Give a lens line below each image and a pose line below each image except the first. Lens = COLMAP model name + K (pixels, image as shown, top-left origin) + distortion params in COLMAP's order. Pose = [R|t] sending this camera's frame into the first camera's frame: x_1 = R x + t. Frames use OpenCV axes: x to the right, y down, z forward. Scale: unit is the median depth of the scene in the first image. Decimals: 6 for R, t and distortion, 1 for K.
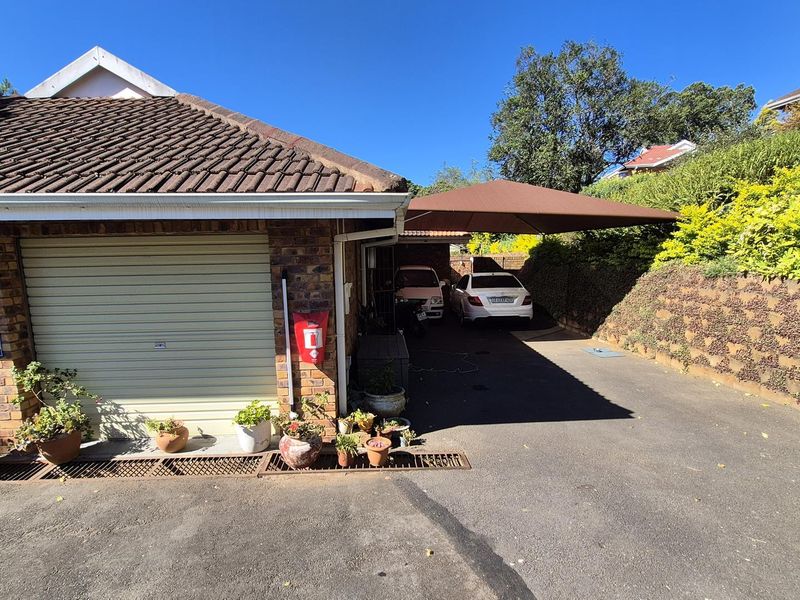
lens RADIAL K [[418.5, 0, 397.6], [0, 418.5, 311.2], [0, 0, 1]] dist [0.003182, -0.000705]
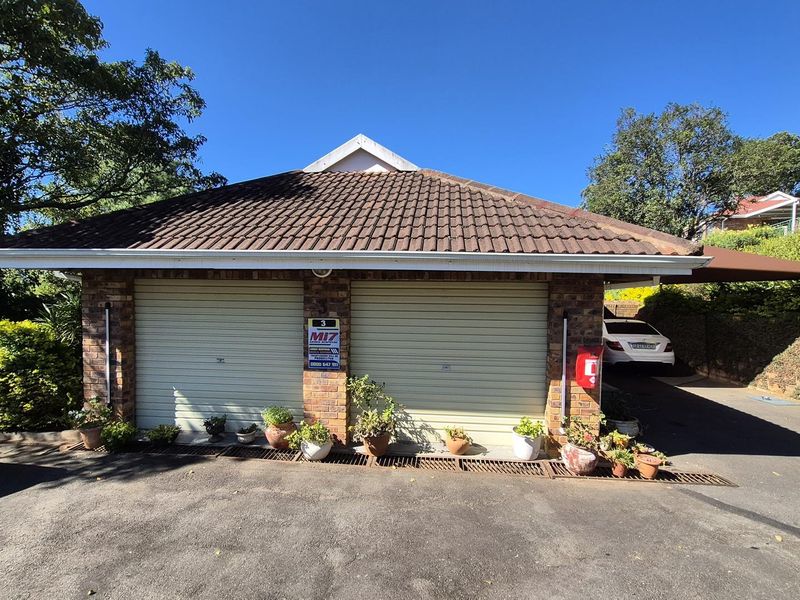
lens RADIAL K [[418.5, 0, 397.6], [0, 418.5, 311.2], [0, 0, 1]] dist [0.003182, -0.000705]
pose [[0.992361, 0.036506, -0.117843, -0.556928], [-0.048078, 0.994133, -0.096893, 0.041477], [0.113614, 0.101818, 0.988294, -0.270343]]
